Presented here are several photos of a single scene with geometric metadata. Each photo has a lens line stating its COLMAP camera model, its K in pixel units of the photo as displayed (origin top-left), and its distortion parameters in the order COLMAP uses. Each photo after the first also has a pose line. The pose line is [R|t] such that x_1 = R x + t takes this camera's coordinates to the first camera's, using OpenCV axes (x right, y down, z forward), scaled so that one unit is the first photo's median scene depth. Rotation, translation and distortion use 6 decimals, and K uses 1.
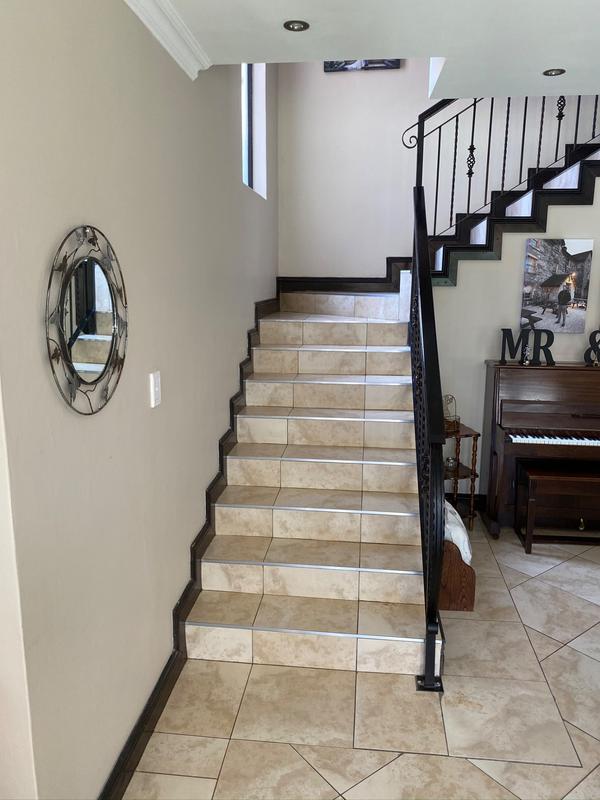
lens RADIAL K [[613.9, 0, 300.8], [0, 613.9, 373.3], [0, 0, 1]] dist [0.078078, -0.077667]
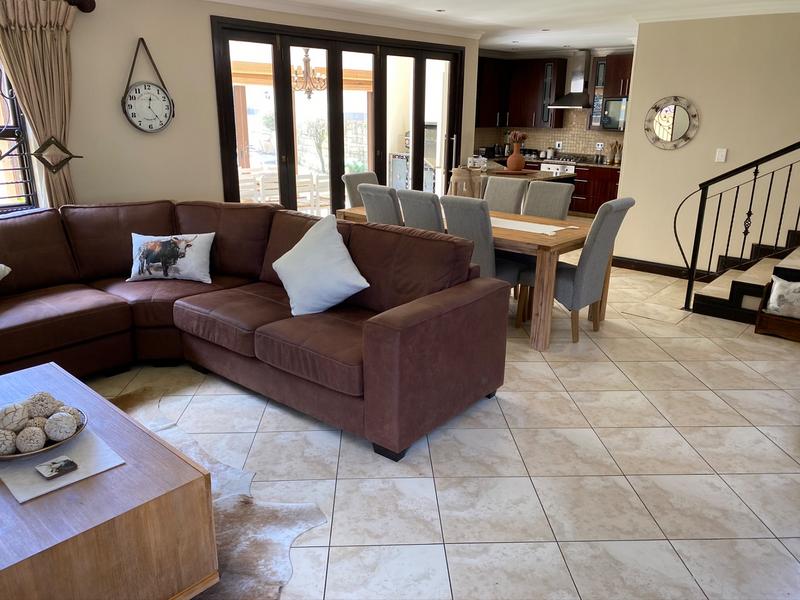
lens RADIAL K [[611.3, 0, 400.0], [0, 611.3, 300.0], [0, 0, 1]] dist [0.022093, -0.027614]
pose [[-0.571933, 0.227581, -0.788099, 1.519792], [-0.159521, 0.911546, 0.378995, -0.099819], [0.804640, 0.342478, -0.485039, 0.778388]]
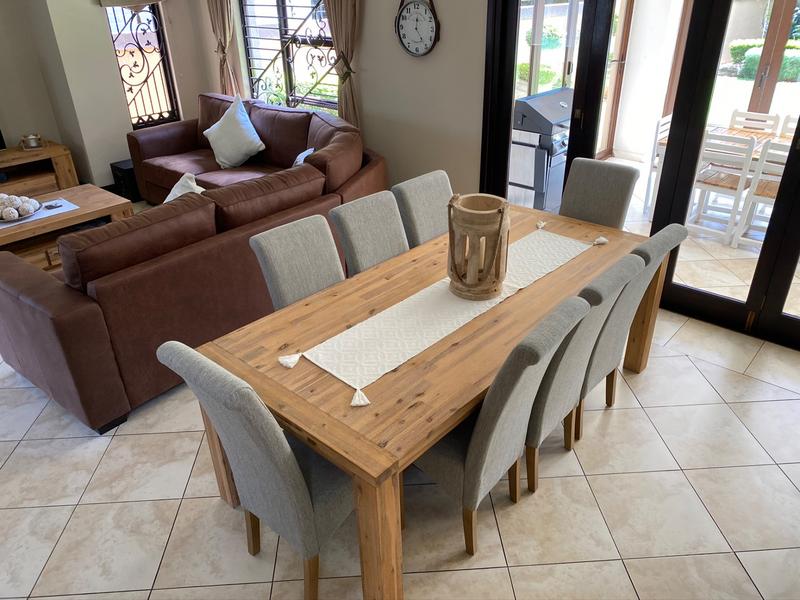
lens RADIAL K [[613.9, 0, 400.0], [0, 613.9, 300.0], [0, 0, 1]] dist [0.078078, -0.077667]
pose [[-0.815754, -0.267284, 0.512937, 0.080299], [0.118279, 0.790994, 0.600282, -0.205272], [-0.566176, 0.550352, -0.613643, 0.672285]]
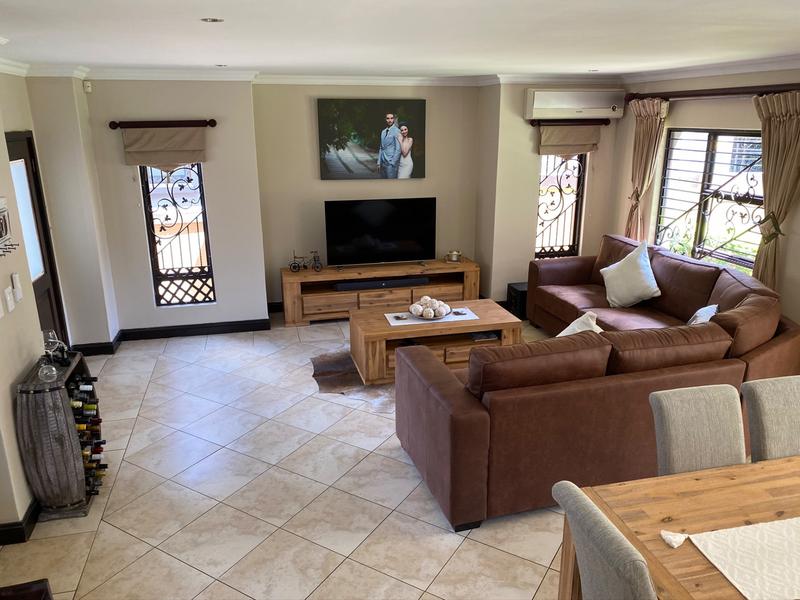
lens RADIAL K [[613.9, 0, 400.0], [0, 613.9, 300.0], [0, 0, 1]] dist [0.078078, -0.077667]
pose [[-0.372348, -0.284592, 0.883382, 0.121073], [0.158834, 0.918242, 0.362772, -0.246306], [-0.914401, 0.275389, -0.296703, 0.726707]]
